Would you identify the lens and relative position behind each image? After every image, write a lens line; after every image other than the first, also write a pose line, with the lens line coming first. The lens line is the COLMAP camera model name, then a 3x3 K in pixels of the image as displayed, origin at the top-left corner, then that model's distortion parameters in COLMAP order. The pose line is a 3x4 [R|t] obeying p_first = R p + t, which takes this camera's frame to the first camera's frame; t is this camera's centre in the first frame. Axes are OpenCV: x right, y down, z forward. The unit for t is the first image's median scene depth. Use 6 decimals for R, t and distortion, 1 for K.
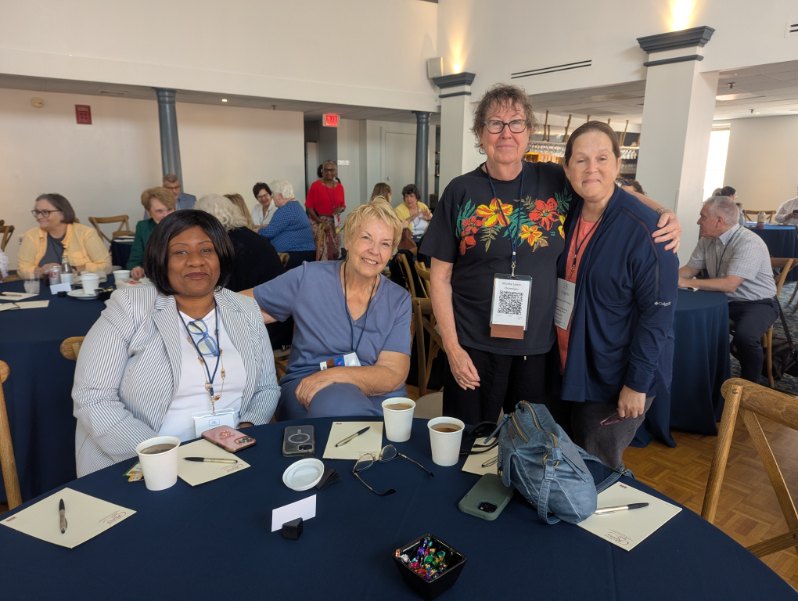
lens RADIAL K [[576.7, 0, 402.1], [0, 576.7, 288.6], [0, 0, 1]] dist [0.020684, -0.000773]
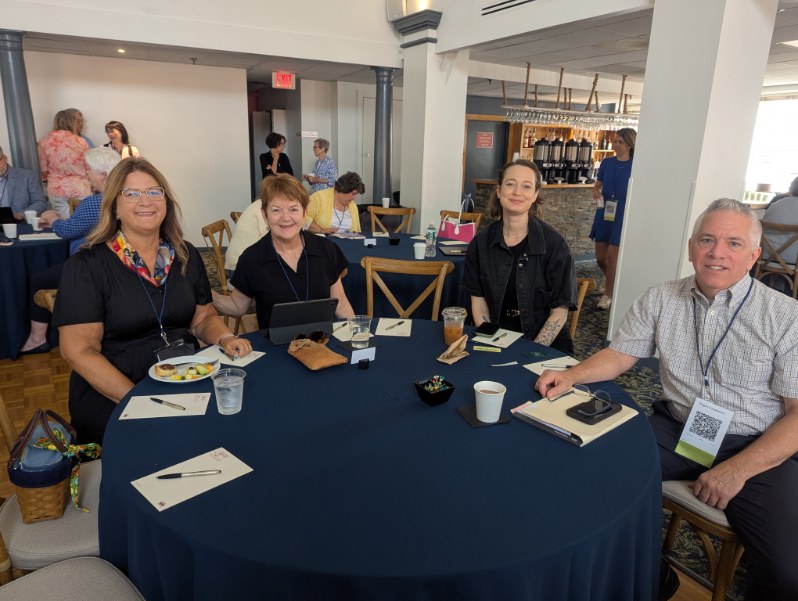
lens RADIAL K [[584.0, 0, 399.0], [0, 584.0, 300.5], [0, 0, 1]] dist [0.012553, -0.005877]
pose [[0.990907, 0.048872, -0.125361, 0.174347], [-0.041692, 0.997370, 0.059279, -0.047281], [0.127928, -0.053513, 0.990339, 0.229223]]
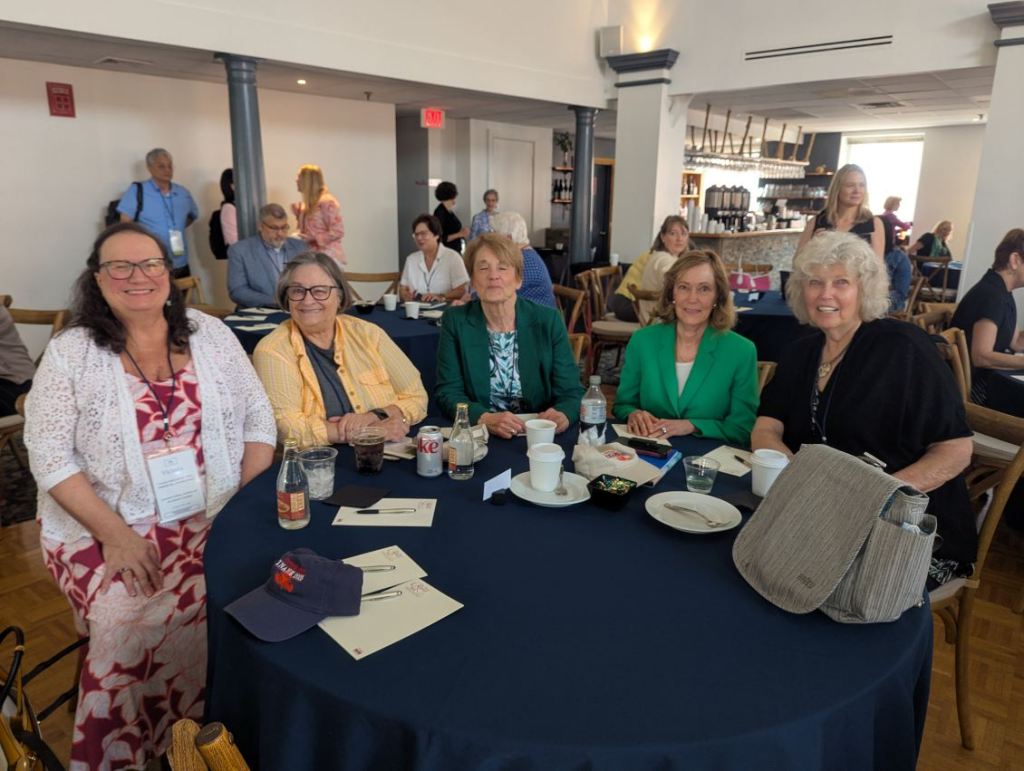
lens RADIAL K [[736.4, 0, 512.0], [0, 736.4, 385.5], [0, 0, 1]] dist [0.008298, -0.001139]
pose [[0.979989, -0.050320, 0.192589, -0.241553], [0.039239, 0.997371, 0.060924, -0.037977], [-0.195148, -0.052148, 0.979386, 0.157437]]
